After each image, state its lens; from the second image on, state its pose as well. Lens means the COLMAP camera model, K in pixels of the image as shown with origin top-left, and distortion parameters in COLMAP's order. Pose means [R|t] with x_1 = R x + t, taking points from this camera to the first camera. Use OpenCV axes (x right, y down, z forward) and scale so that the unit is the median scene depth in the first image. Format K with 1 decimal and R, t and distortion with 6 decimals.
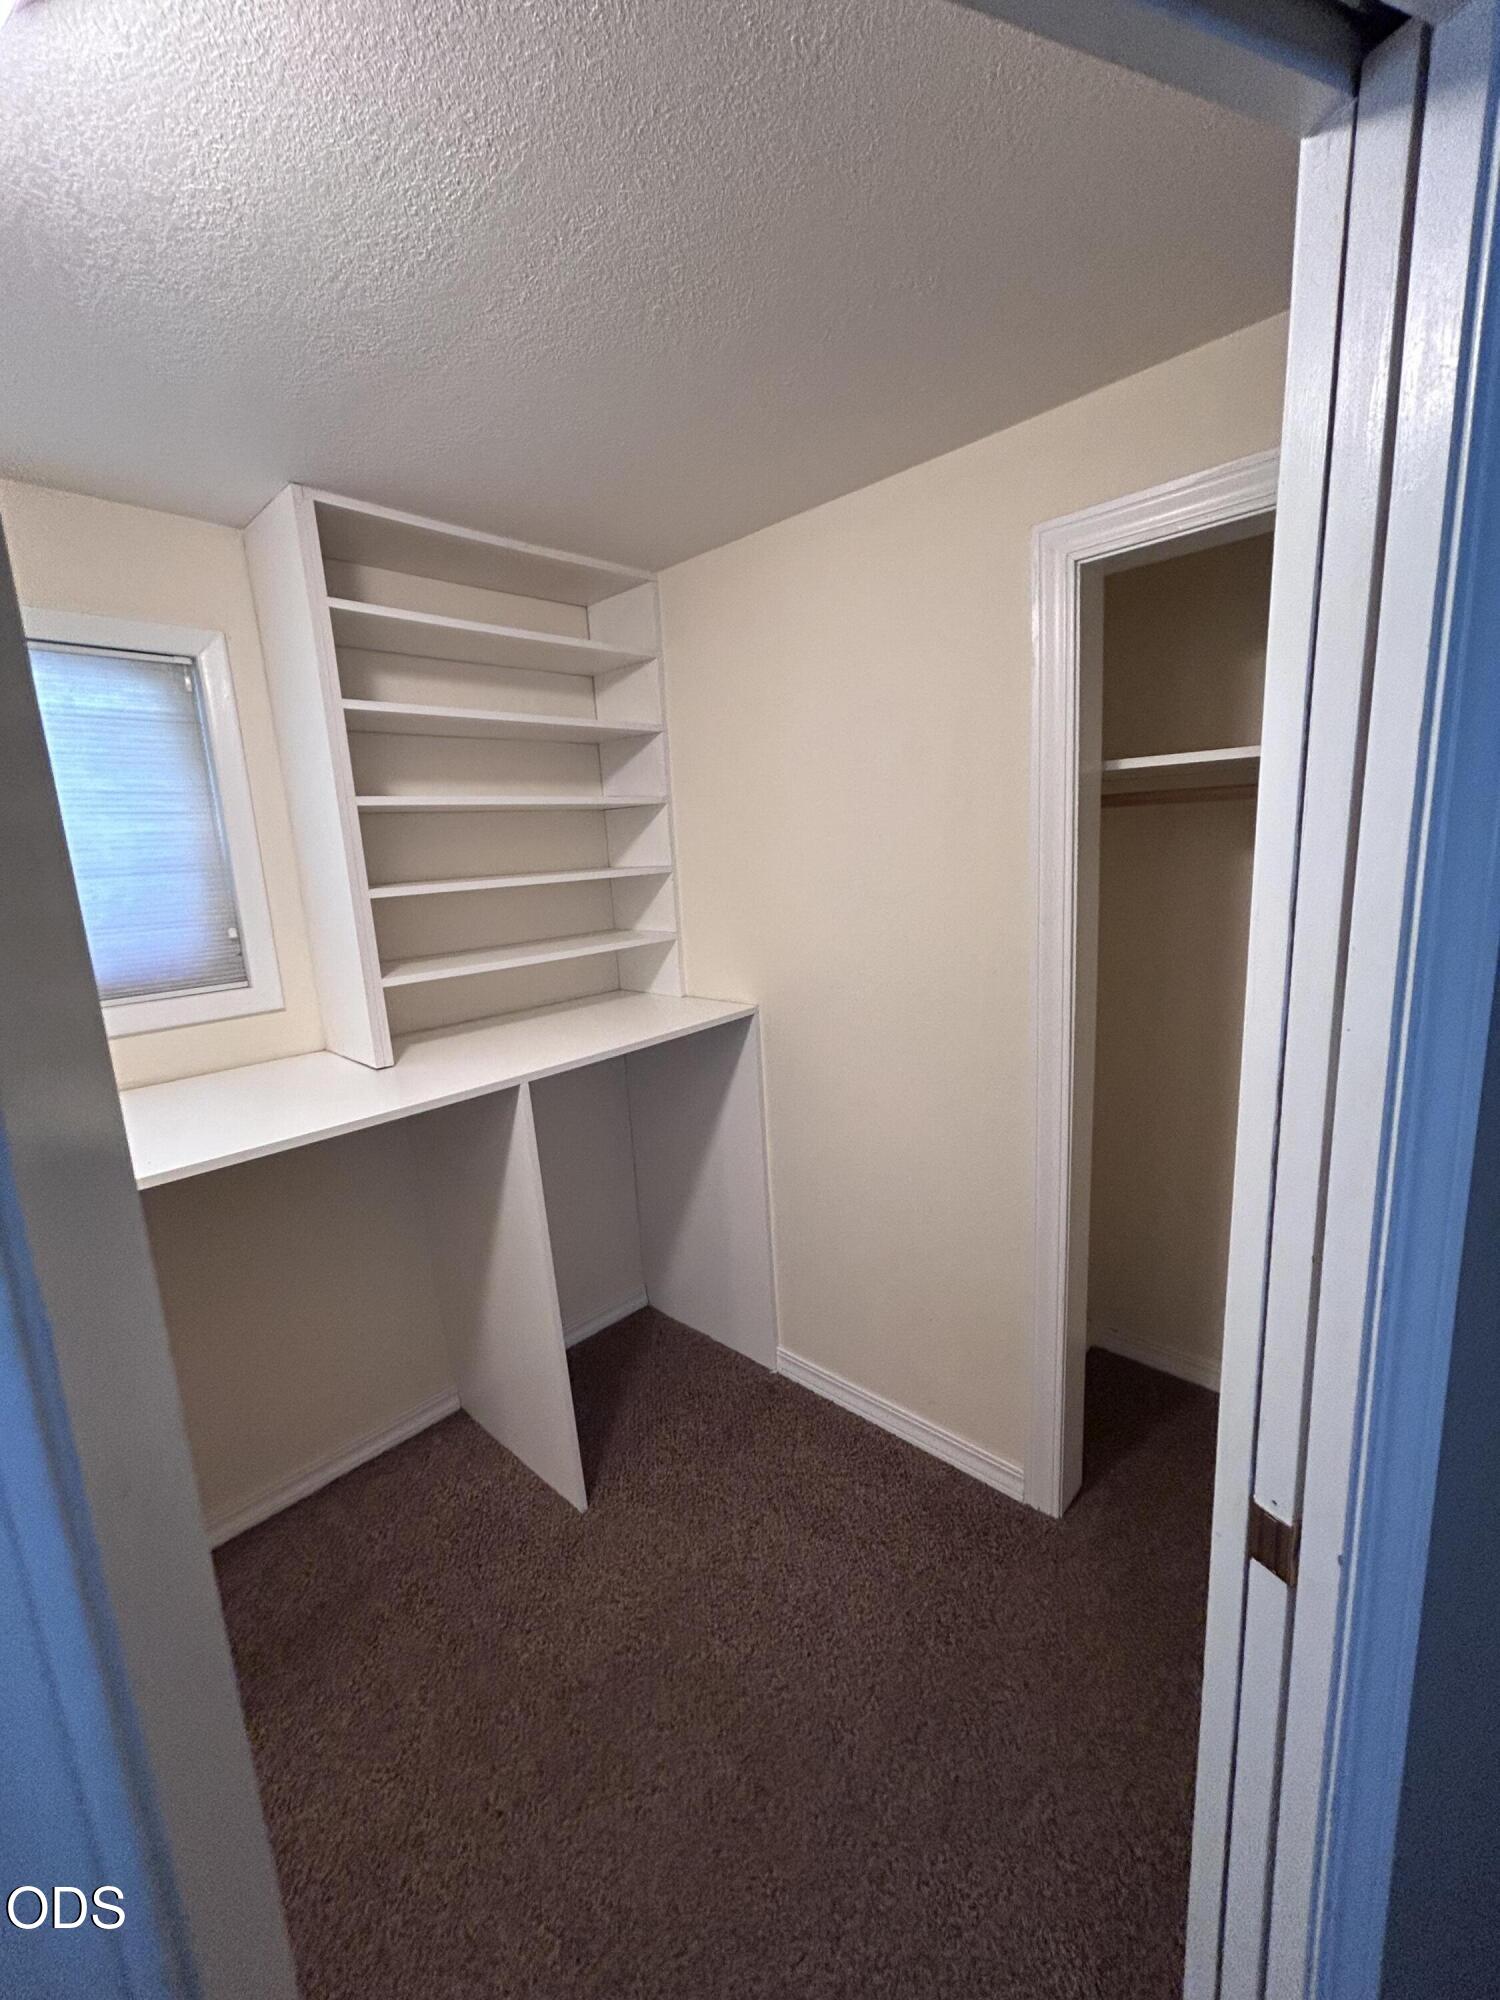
lens RADIAL K [[813.7, 0, 755.5], [0, 813.7, 1001.4], [0, 0, 1]] dist [-0.002817, 0.001826]
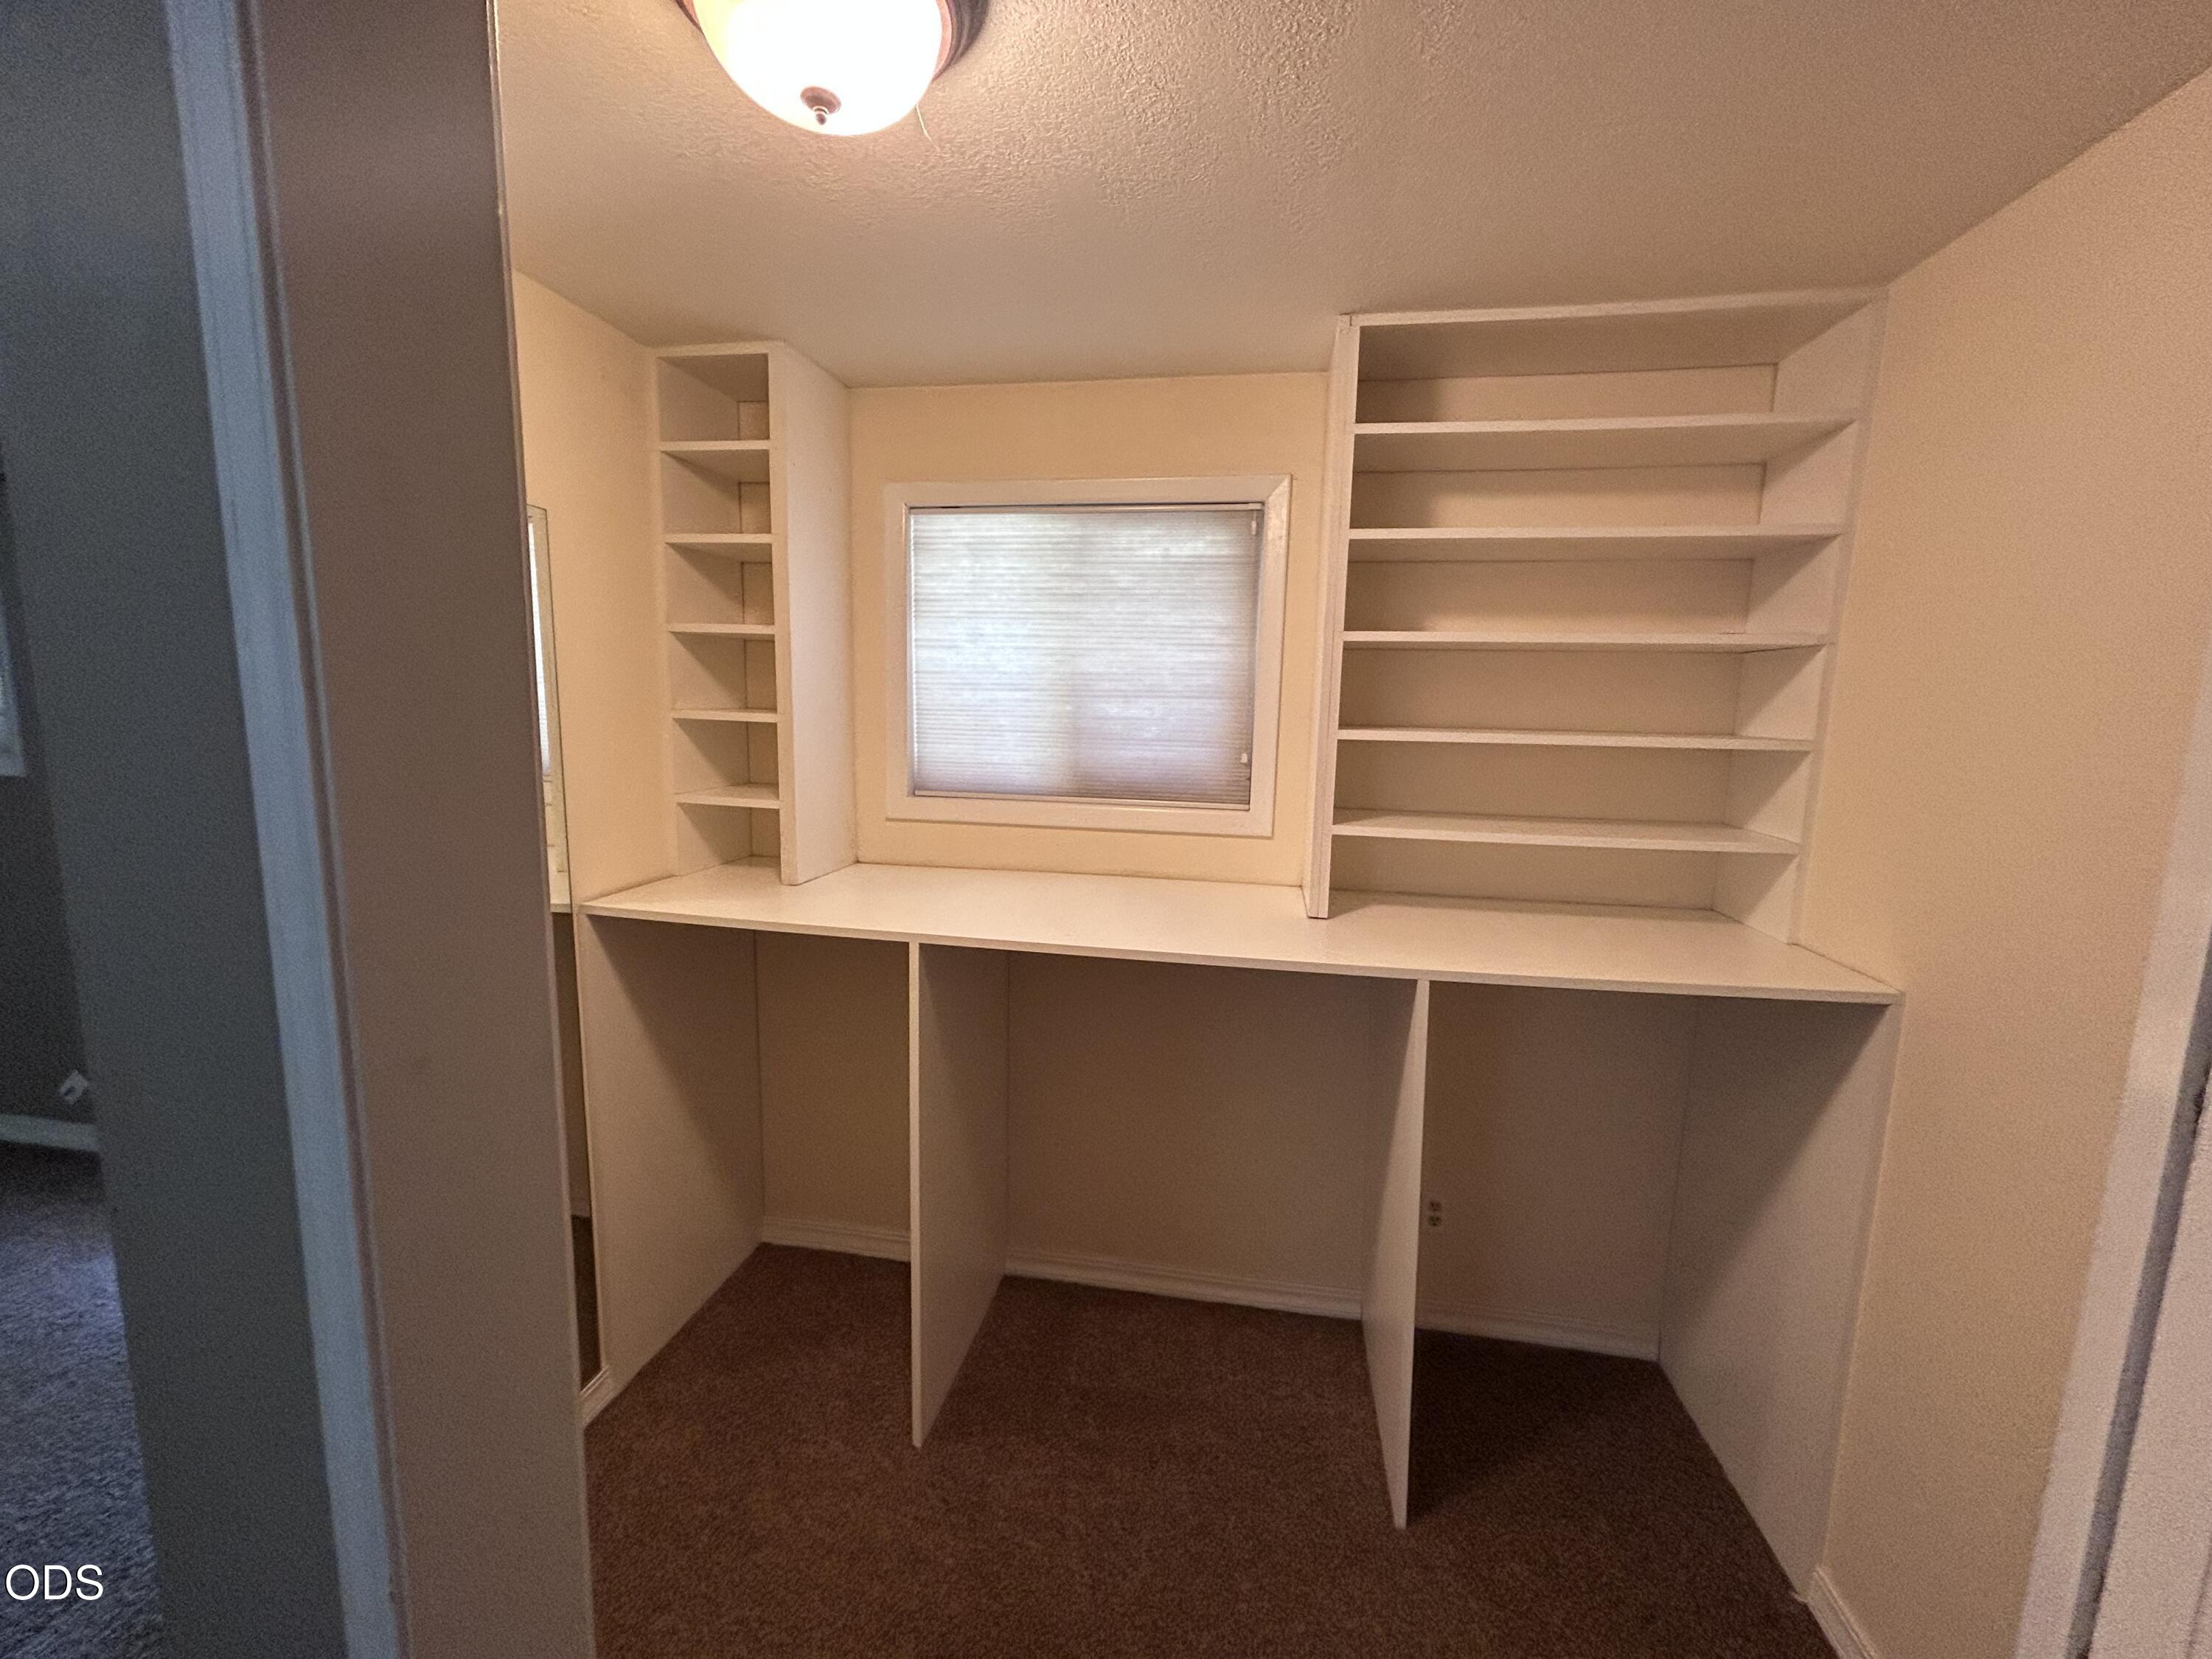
lens RADIAL K [[899.9, 0, 1109.2], [0, 899.9, 825.1], [0, 0, 1]] dist [-0.002817, 0.001826]
pose [[0.550922, 0.183853, -0.814053, 0.203906], [-0.208514, 0.974820, 0.079047, -0.047865], [0.808088, 0.126192, 0.575386, 0.167869]]
